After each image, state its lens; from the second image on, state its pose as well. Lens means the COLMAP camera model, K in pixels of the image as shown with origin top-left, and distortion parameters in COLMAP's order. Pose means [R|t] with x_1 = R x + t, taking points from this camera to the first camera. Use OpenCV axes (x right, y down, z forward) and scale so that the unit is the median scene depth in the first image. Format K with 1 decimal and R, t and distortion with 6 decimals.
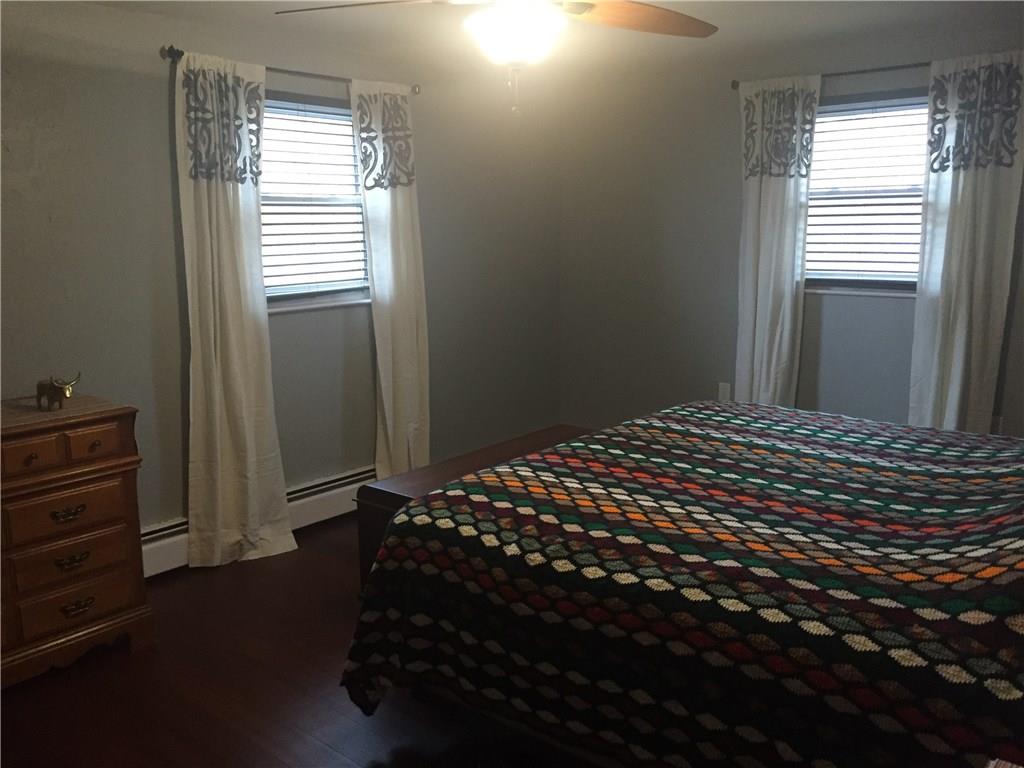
lens RADIAL K [[879.2, 0, 508.9], [0, 879.2, 383.8], [0, 0, 1]] dist [0.052407, -0.073653]
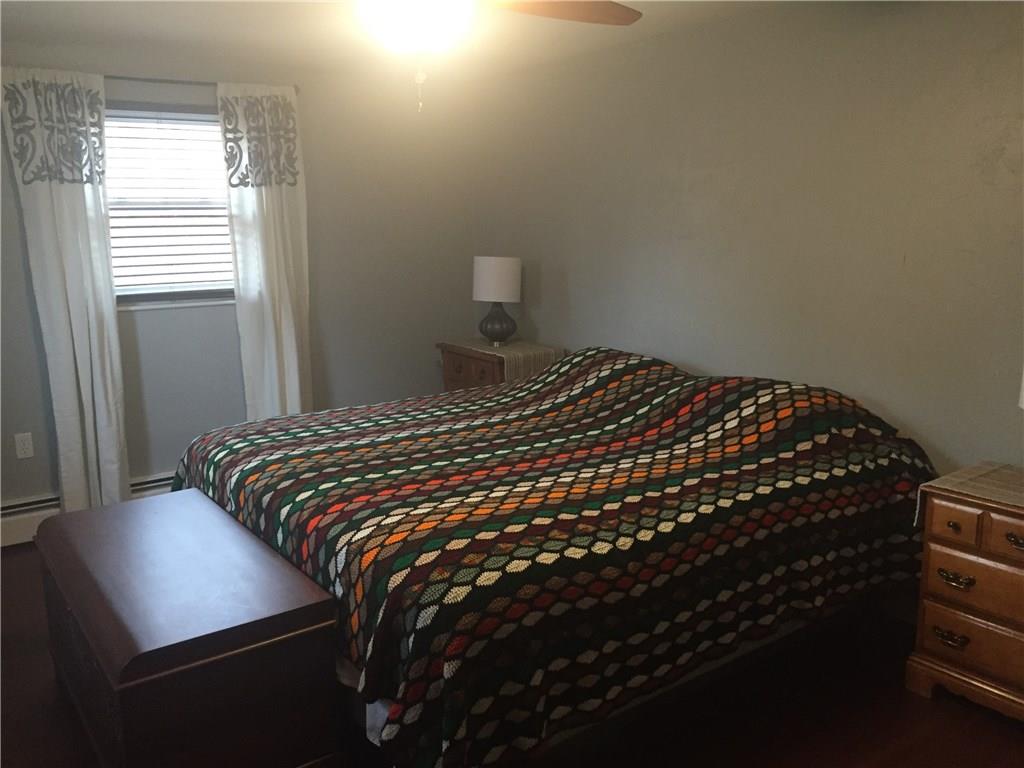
lens RADIAL K [[879.2, 0, 511.0], [0, 879.2, 387.6], [0, 0, 1]] dist [0.052407, -0.073653]
pose [[0.244572, -0.177427, 0.953260, -0.533444], [0.190762, 0.972707, 0.132104, -0.081740], [-0.950681, 0.149537, 0.271743, 0.438945]]
